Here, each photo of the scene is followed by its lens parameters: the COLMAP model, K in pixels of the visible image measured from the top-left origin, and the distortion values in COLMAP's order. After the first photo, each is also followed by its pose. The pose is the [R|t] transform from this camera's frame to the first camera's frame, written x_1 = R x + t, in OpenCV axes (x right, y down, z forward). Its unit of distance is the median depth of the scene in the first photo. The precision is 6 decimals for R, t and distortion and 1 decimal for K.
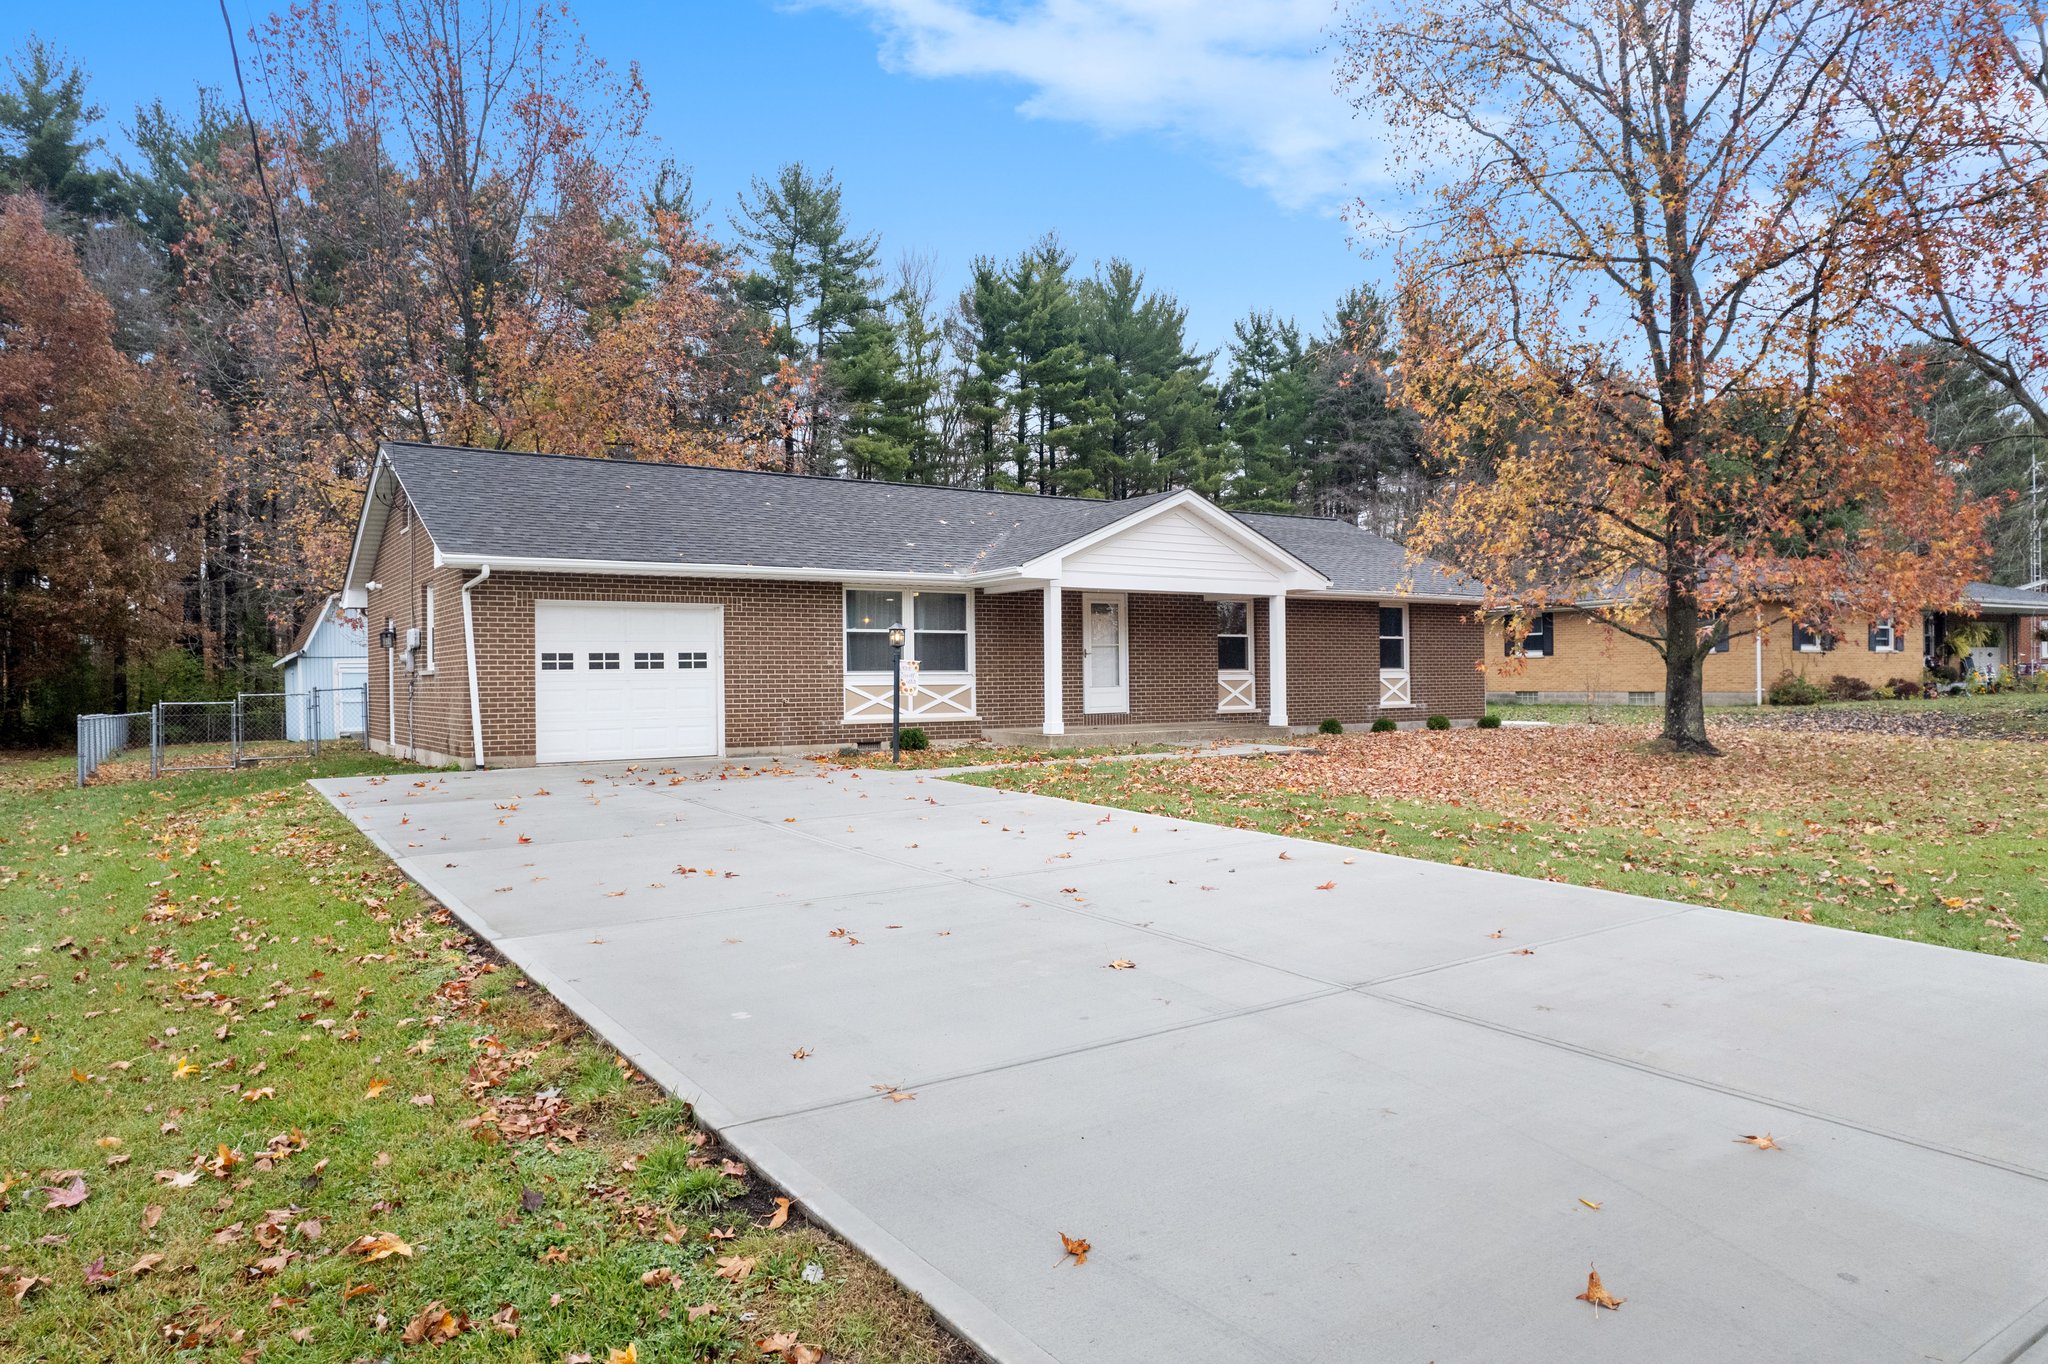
lens RADIAL K [[1270.6, 0, 1015.9], [0, 1270.6, 685.2], [0, 0, 1]] dist [-0.015851, 0.022969]
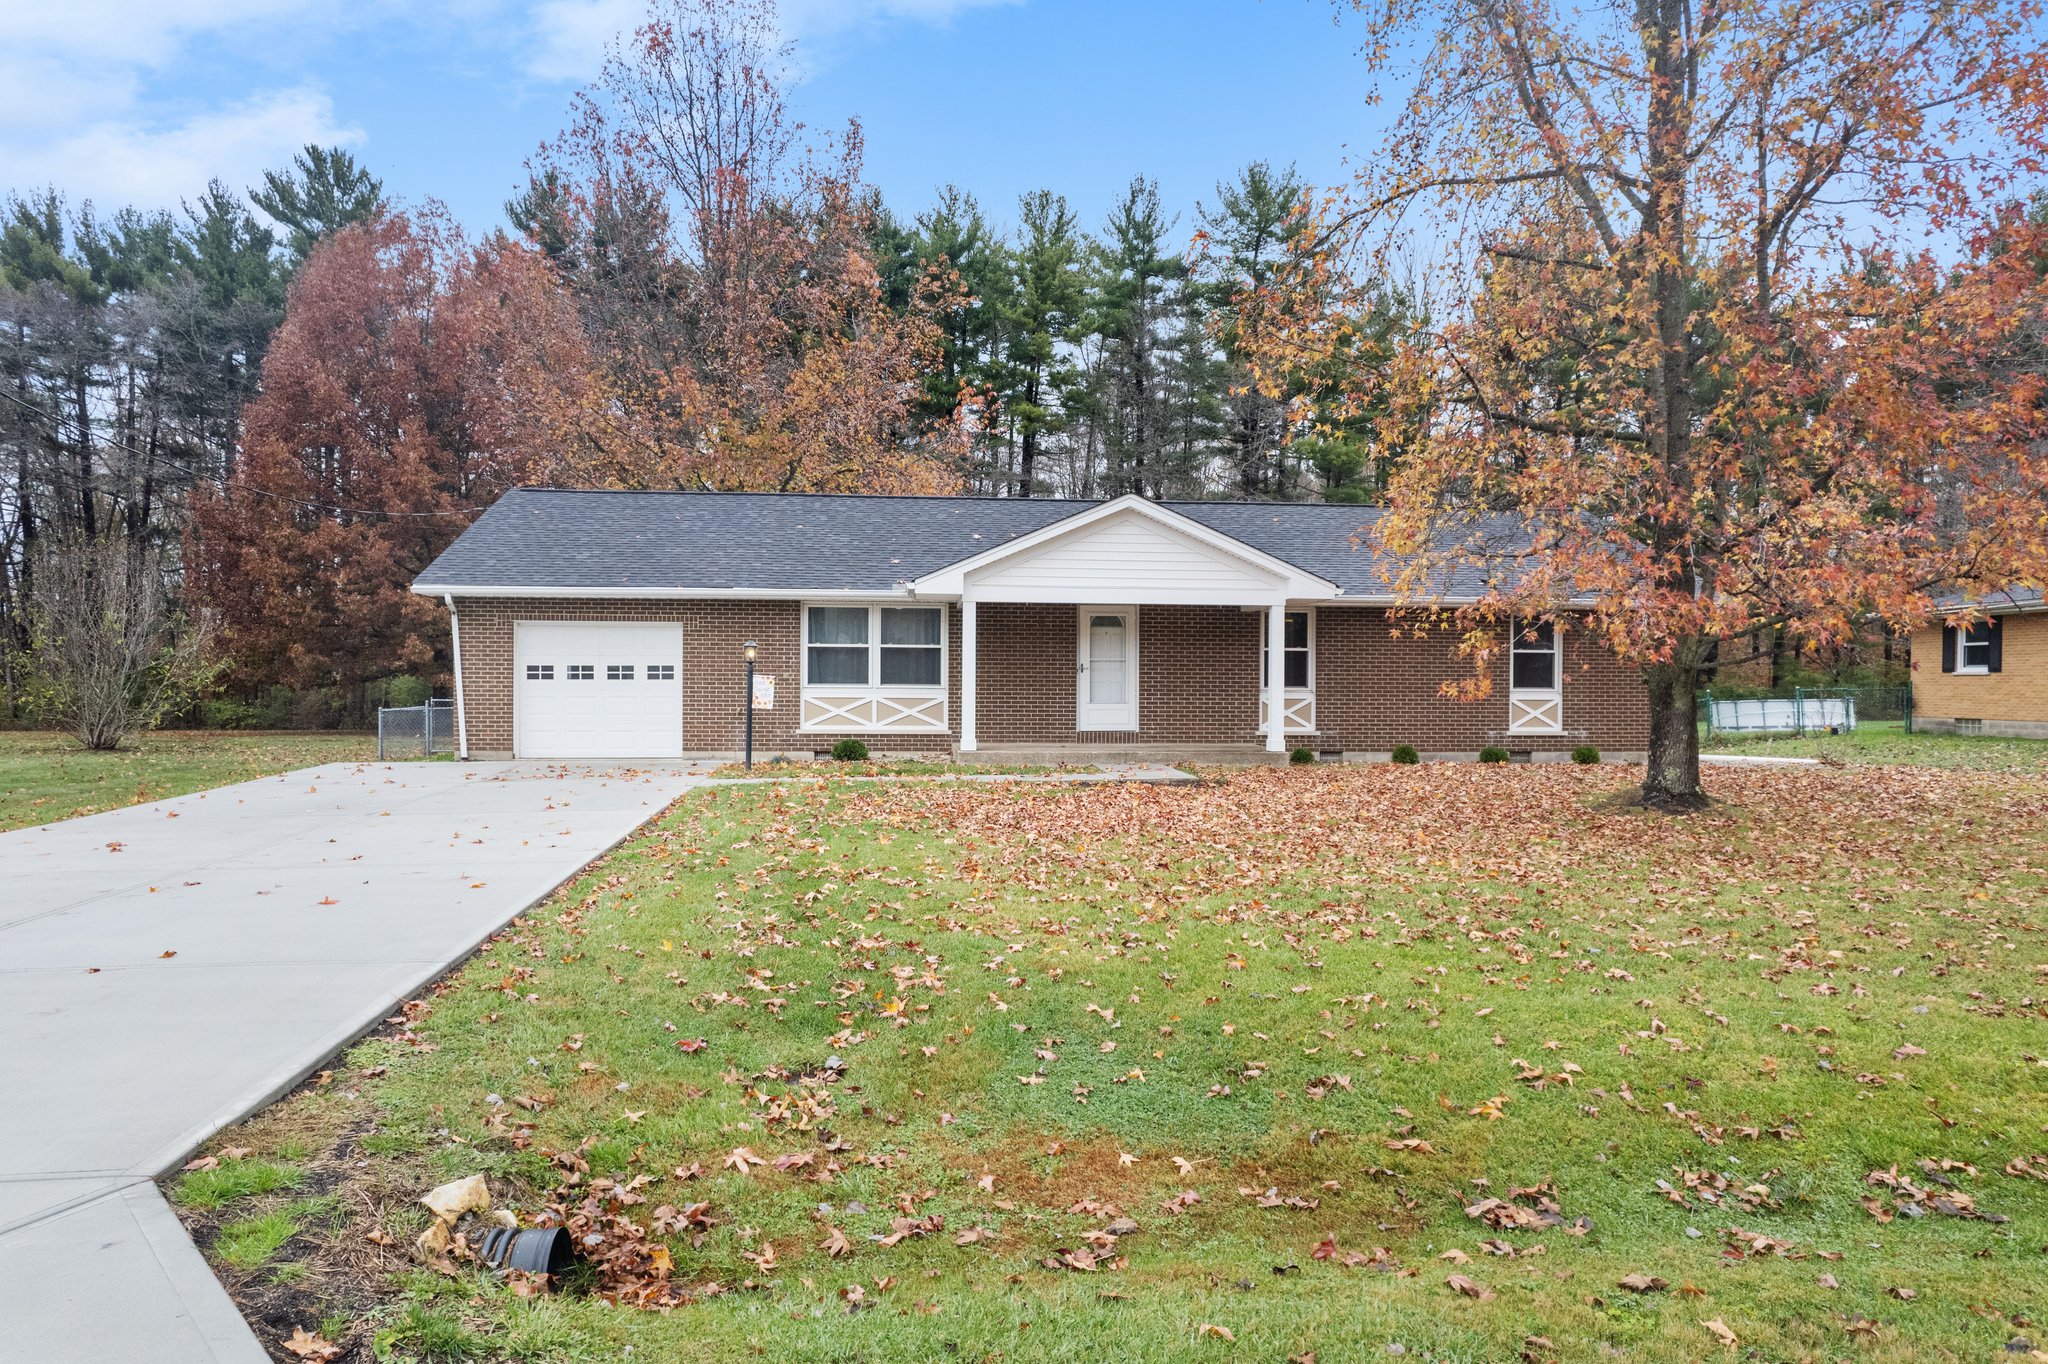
lens RADIAL K [[1270.6, 0, 1052.7], [0, 1270.6, 740.3], [0, 0, 1]] dist [-0.015851, 0.022969]
pose [[0.894272, 0.034369, -0.446202, 0.448523], [-0.016623, 0.998910, 0.043626, -0.011458], [0.447215, -0.031596, 0.893868, 0.120899]]
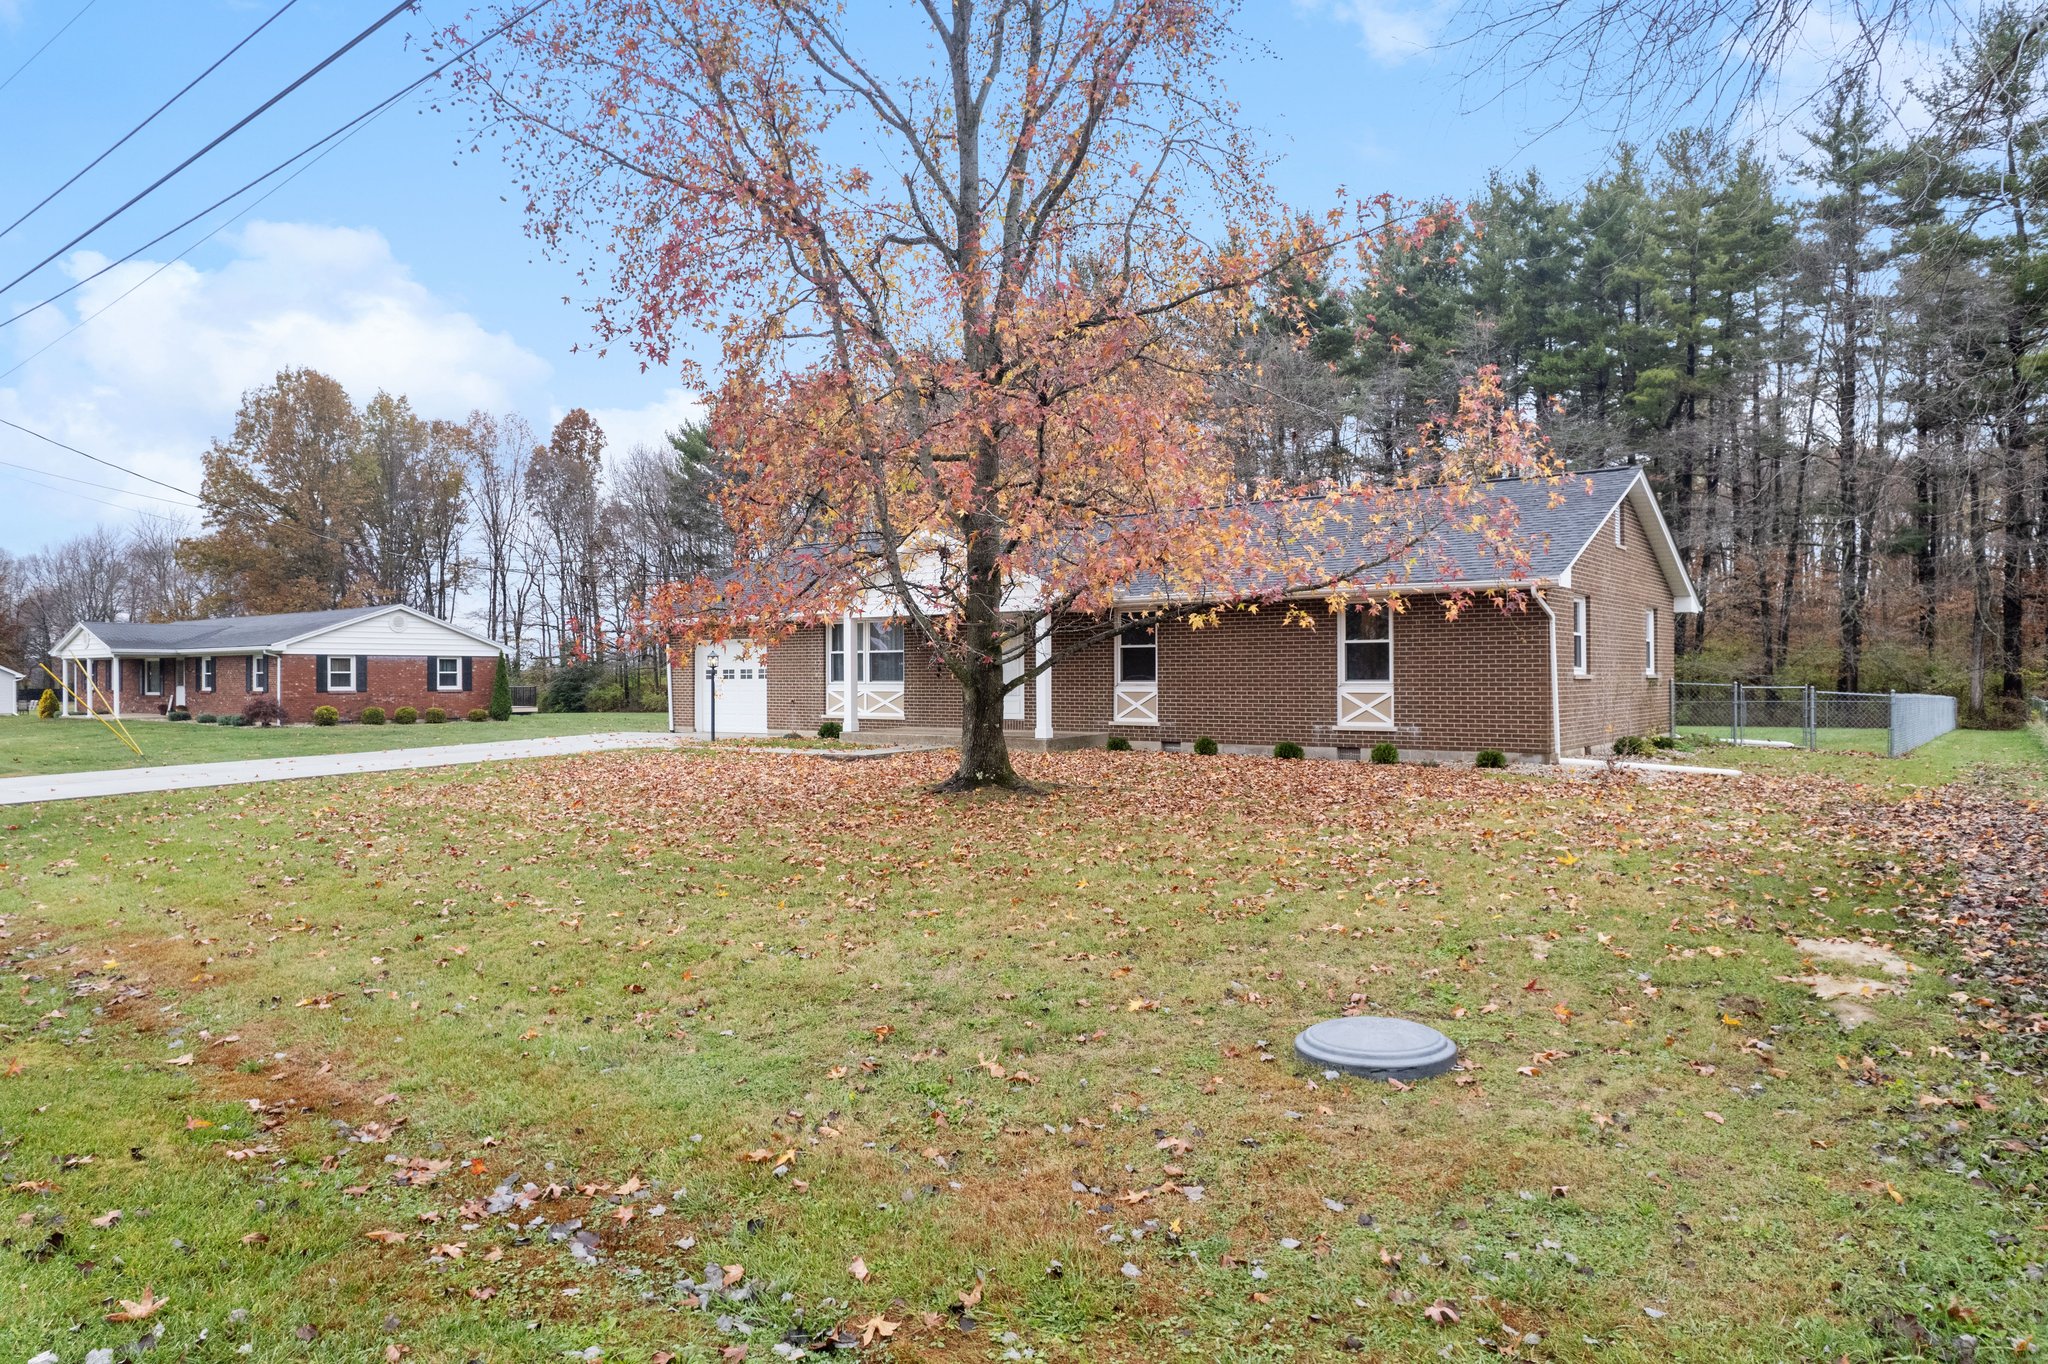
lens RADIAL K [[1270.6, 0, 1023.6], [0, 1270.6, 673.8], [0, 0, 1]] dist [-0.015851, 0.022969]
pose [[0.335976, 0.003690, -0.941863, 1.125927], [-0.006000, 0.999980, 0.001777, -0.020092], [0.941851, 0.005054, 0.335992, 0.615292]]
